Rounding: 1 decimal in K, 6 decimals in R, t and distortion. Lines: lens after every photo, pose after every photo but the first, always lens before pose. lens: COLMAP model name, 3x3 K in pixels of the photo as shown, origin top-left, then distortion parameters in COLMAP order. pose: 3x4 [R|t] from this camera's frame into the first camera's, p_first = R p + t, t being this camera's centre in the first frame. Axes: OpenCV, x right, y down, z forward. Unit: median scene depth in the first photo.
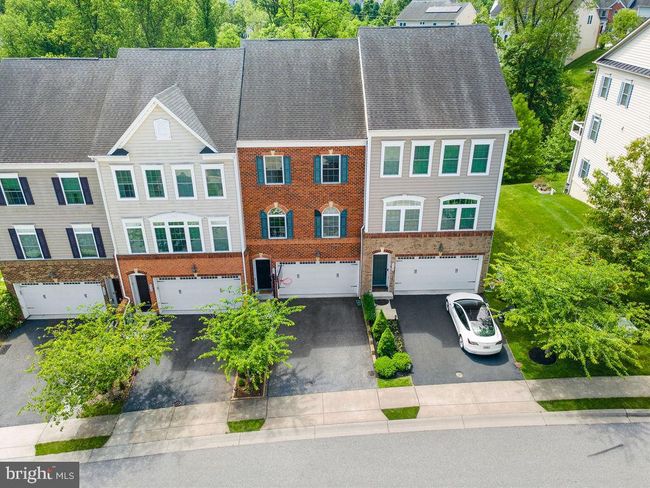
lens RADIAL K [[474.4, 0, 322.5], [0, 474.4, 238.8], [0, 0, 1]] dist [0.026017, 0.030272]
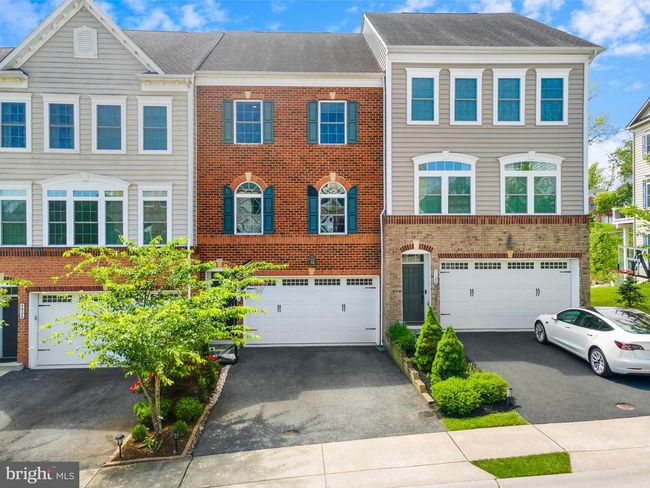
lens RADIAL K [[474.4, 0, 322.5], [0, 474.4, 238.8], [0, 0, 1]] dist [0.026017, 0.030272]
pose [[0.999835, 0.006293, 0.017052, -0.007244], [0.001853, 0.897965, -0.440063, 0.297784], [-0.018082, 0.440022, 0.897805, 0.455718]]
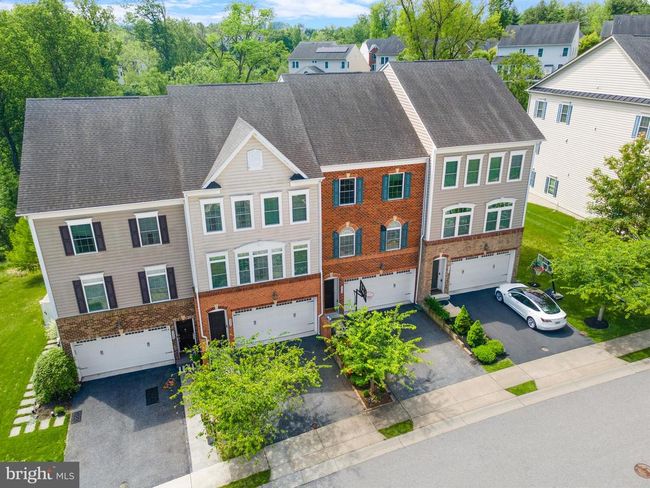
lens RADIAL K [[474.4, 0, 322.5], [0, 474.4, 238.8], [0, 0, 1]] dist [0.026017, 0.030272]
pose [[0.956208, -0.109483, 0.271440, -0.449932], [0.128193, 0.990378, -0.052127, 0.008579], [-0.263121, 0.084641, 0.961043, 0.000055]]
